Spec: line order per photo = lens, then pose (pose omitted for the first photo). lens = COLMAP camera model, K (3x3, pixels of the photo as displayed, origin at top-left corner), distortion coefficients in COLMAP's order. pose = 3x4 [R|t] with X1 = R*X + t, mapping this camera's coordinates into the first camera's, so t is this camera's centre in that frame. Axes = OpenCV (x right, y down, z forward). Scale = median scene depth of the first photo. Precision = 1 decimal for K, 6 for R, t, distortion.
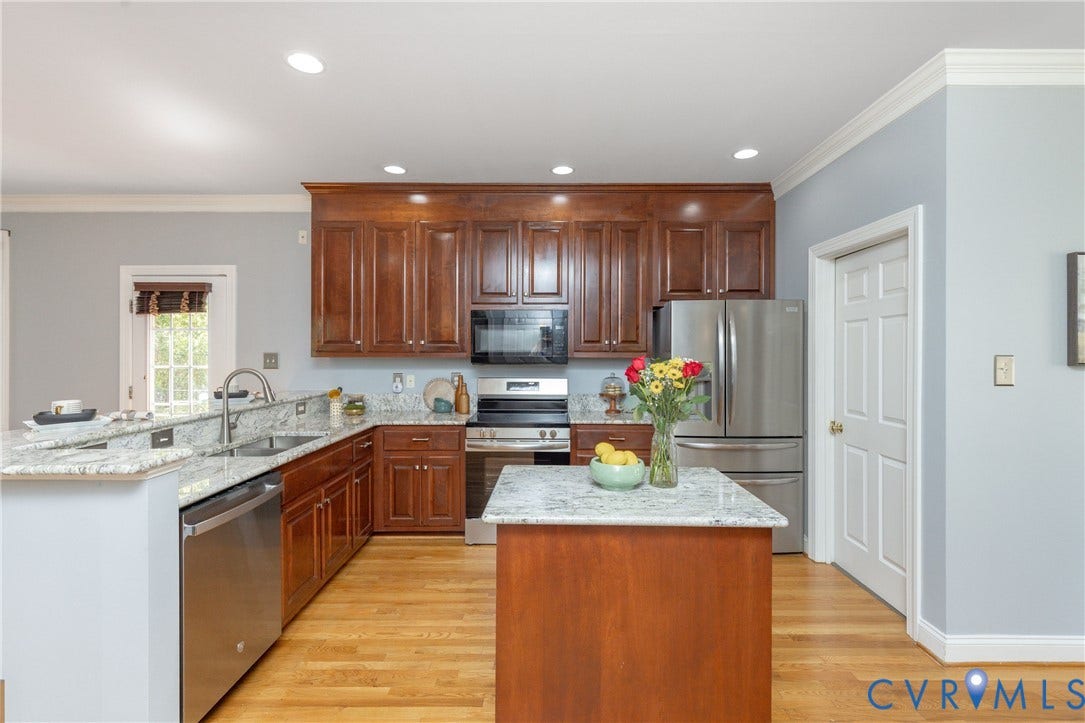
lens RADIAL K [[485.6, 0, 543.1], [0, 485.6, 354.3], [0, 0, 1]] dist [0.001316, 0.000184]
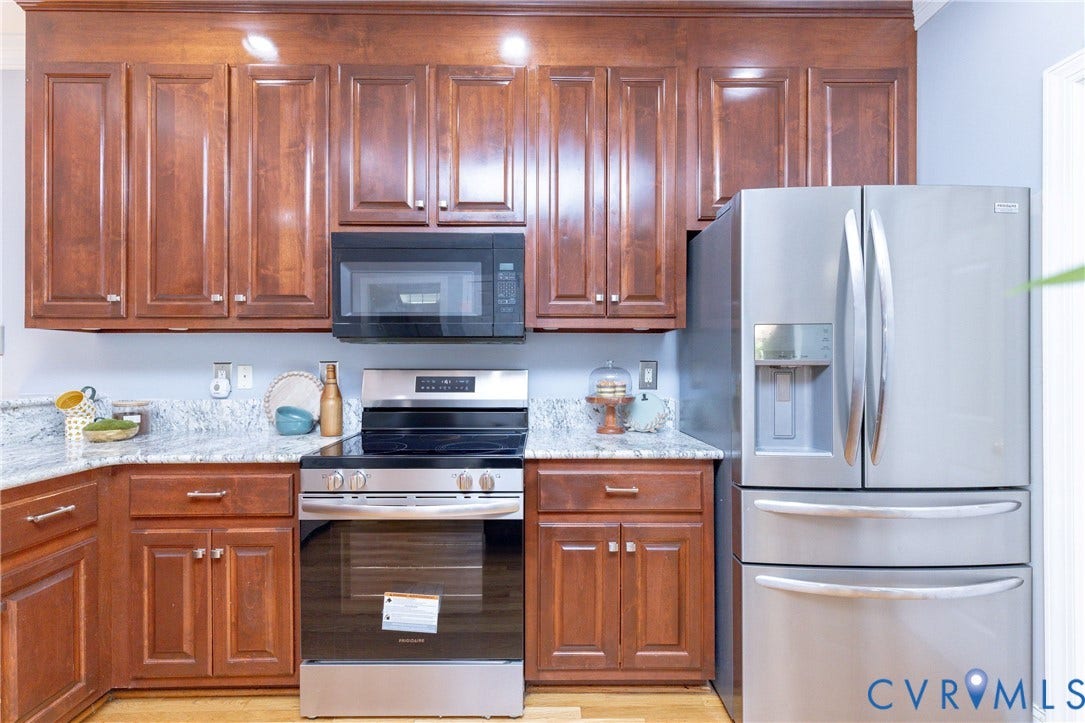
lens RADIAL K [[484.6, 0, 541.7], [0, 484.6, 363.5], [0, 0, 1]] dist [0.001848, 0.000231]
pose [[0.999827, -0.002976, 0.018377, 0.058955], [0.003004, 0.999994, -0.001503, 0.046202], [-0.018372, 0.001558, 0.999830, 0.480181]]
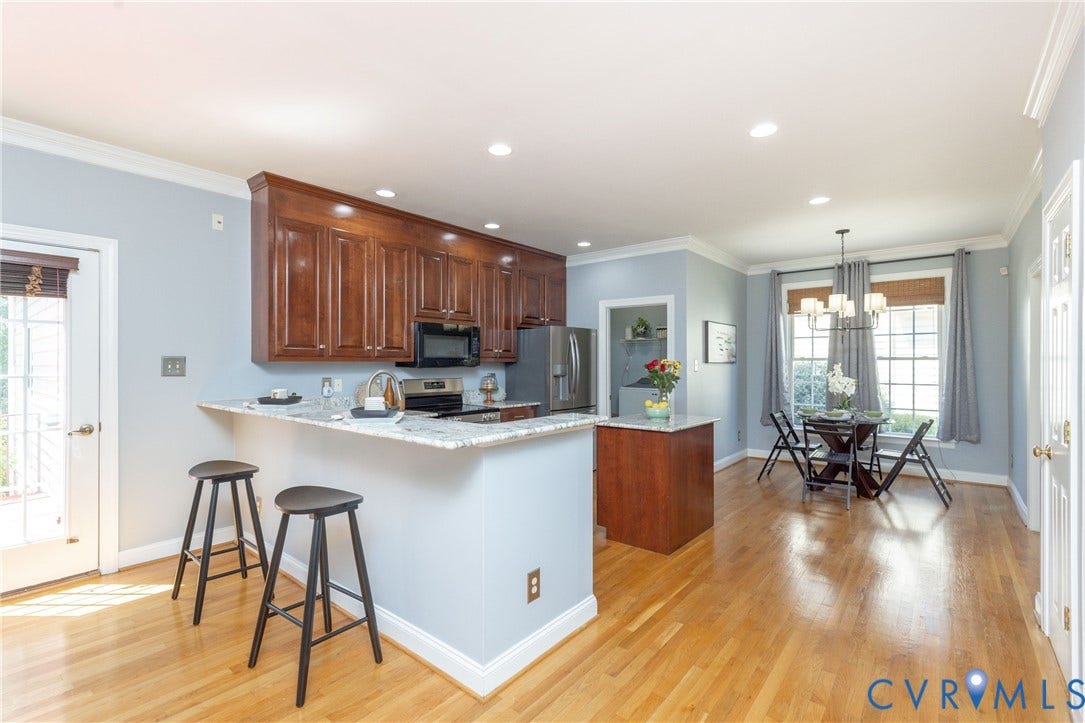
lens RADIAL K [[484.6, 0, 541.7], [0, 484.6, 363.5], [0, 0, 1]] dist [0.001848, 0.000231]
pose [[0.633604, -0.003152, 0.773651, -0.864066], [0.002614, 0.999995, 0.001933, 0.009596], [-0.773653, 0.000797, 0.633609, 0.014167]]
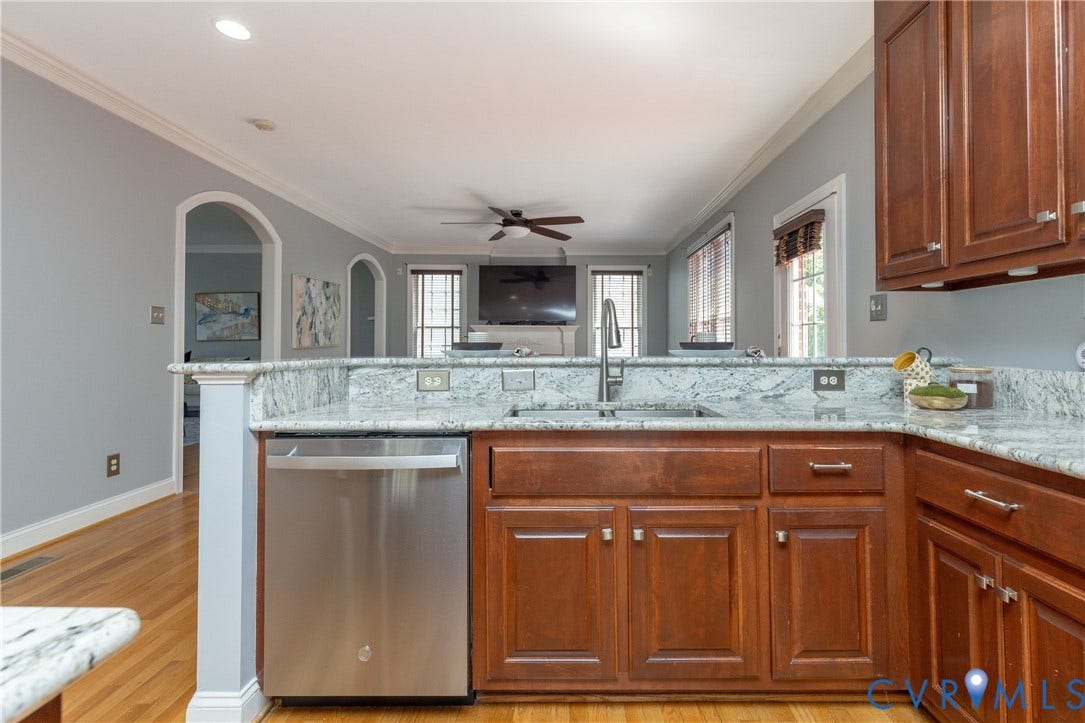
lens RADIAL K [[493.5, 0, 562.1], [0, 493.5, 331.7], [0, 0, 1]] dist [0.002456, 0.000013]
pose [[-0.001932, -0.023297, -0.999727, 0.074624], [-0.002429, 0.999726, -0.023292, 0.065343], [0.999995, 0.002383, -0.001988, 0.654990]]
